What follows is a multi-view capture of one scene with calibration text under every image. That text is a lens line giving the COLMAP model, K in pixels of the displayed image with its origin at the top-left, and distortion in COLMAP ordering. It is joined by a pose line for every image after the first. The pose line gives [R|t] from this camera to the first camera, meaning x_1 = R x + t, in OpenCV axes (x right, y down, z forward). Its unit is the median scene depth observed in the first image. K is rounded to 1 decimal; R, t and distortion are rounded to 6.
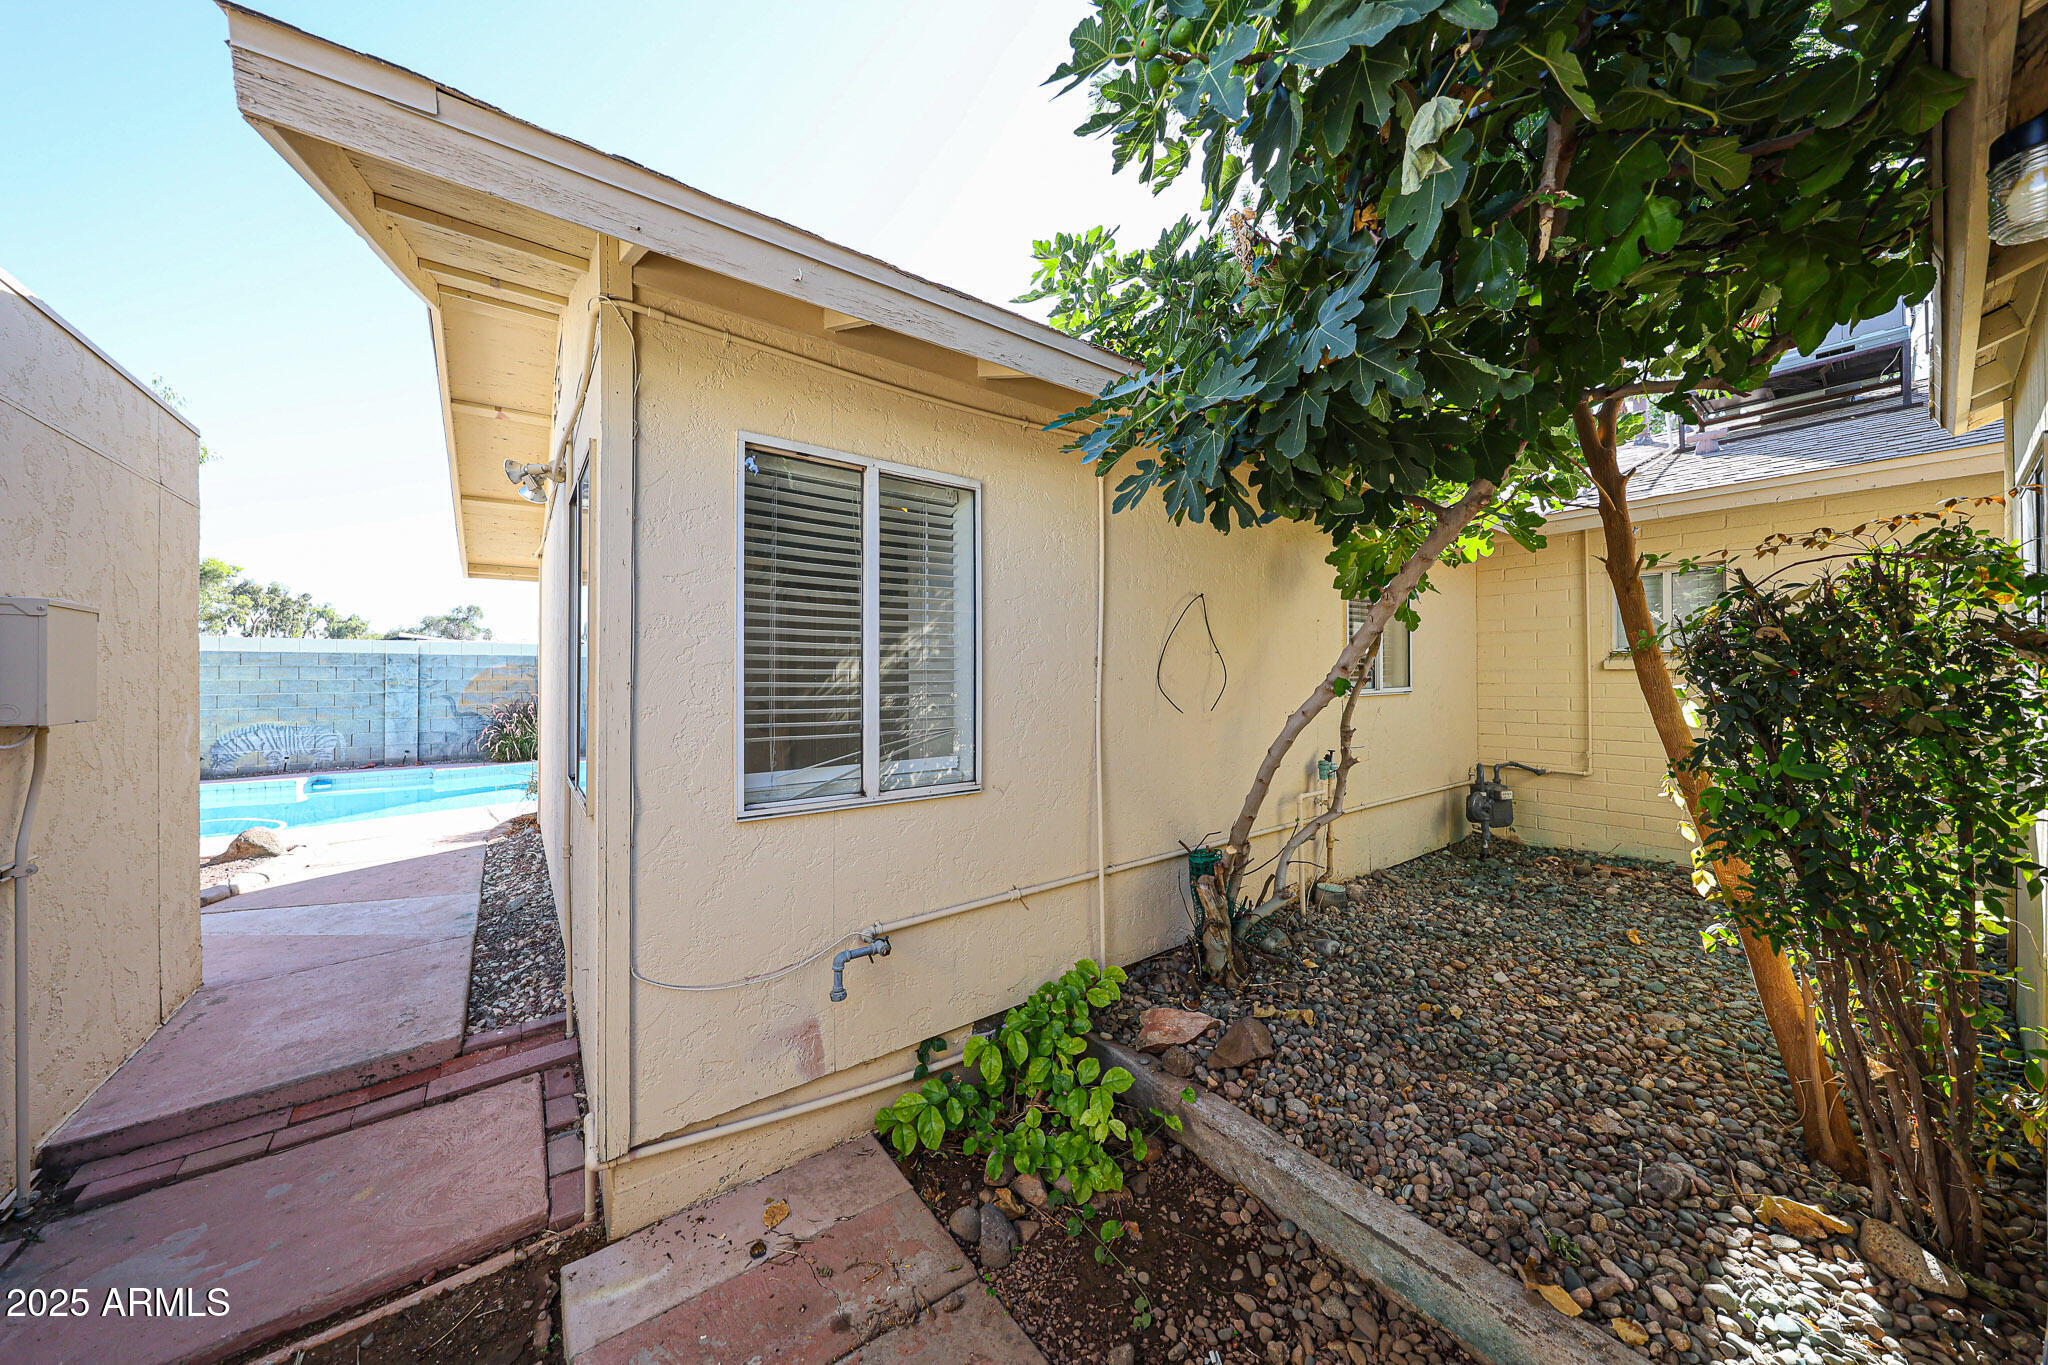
lens RADIAL K [[681.6, 0, 990.3], [0, 681.6, 676.8], [0, 0, 1]] dist [-0.000247, -0.000253]
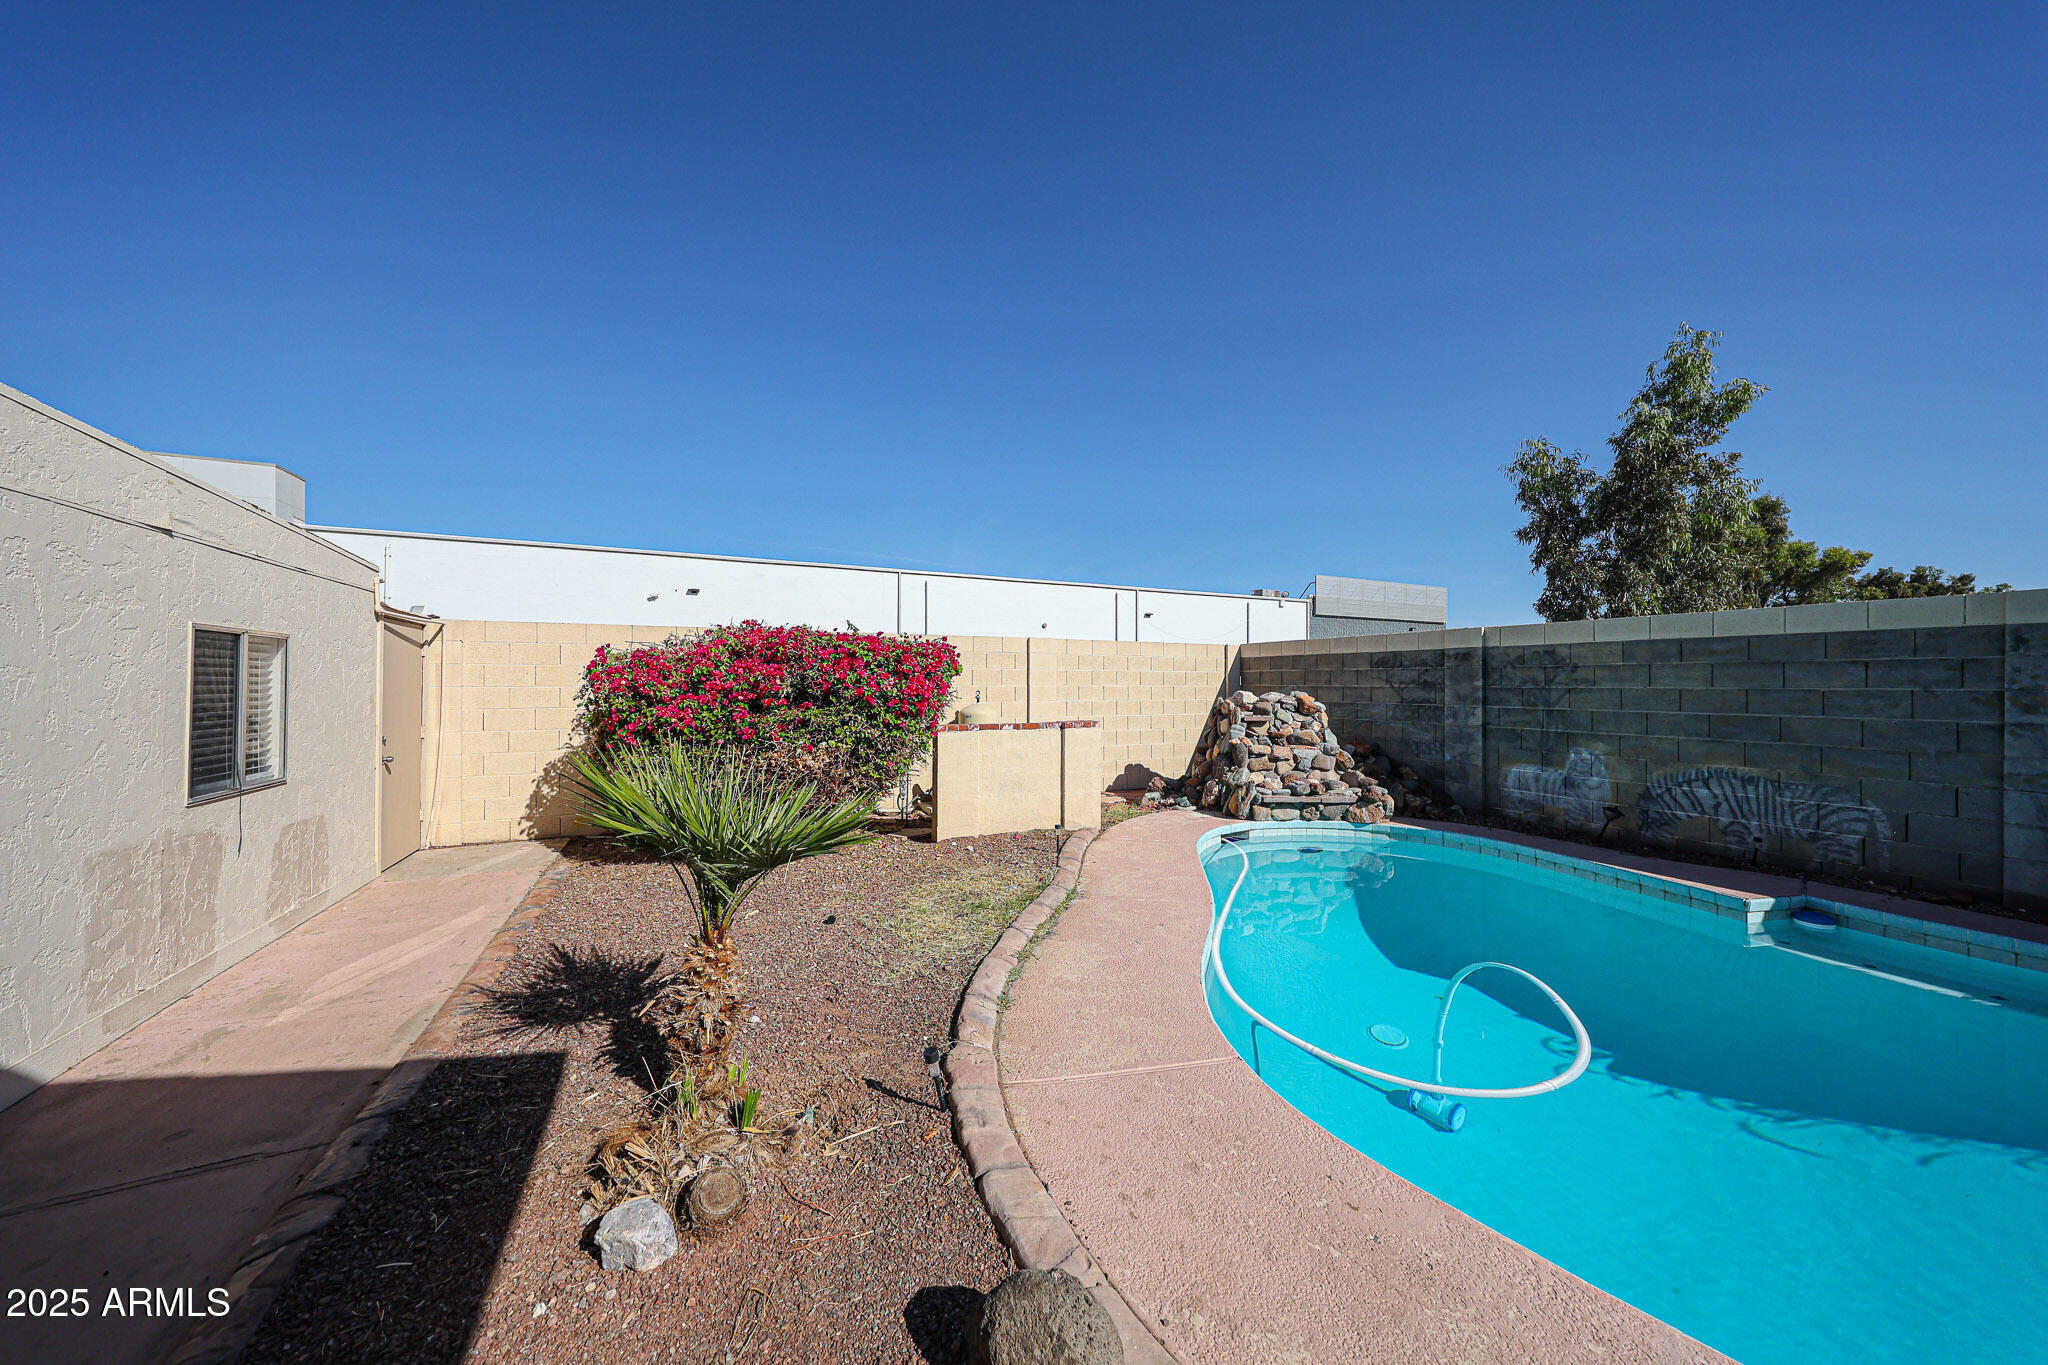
lens RADIAL K [[681.6, 0, 1029.3], [0, 681.6, 675.3], [0, 0, 1]] dist [-0.000247, -0.000253]
pose [[-0.163750, -0.005309, -0.986488, -1.579564], [-0.001386, 0.999986, -0.005152, -0.008809], [0.986501, 0.000524, -0.163755, 1.974862]]
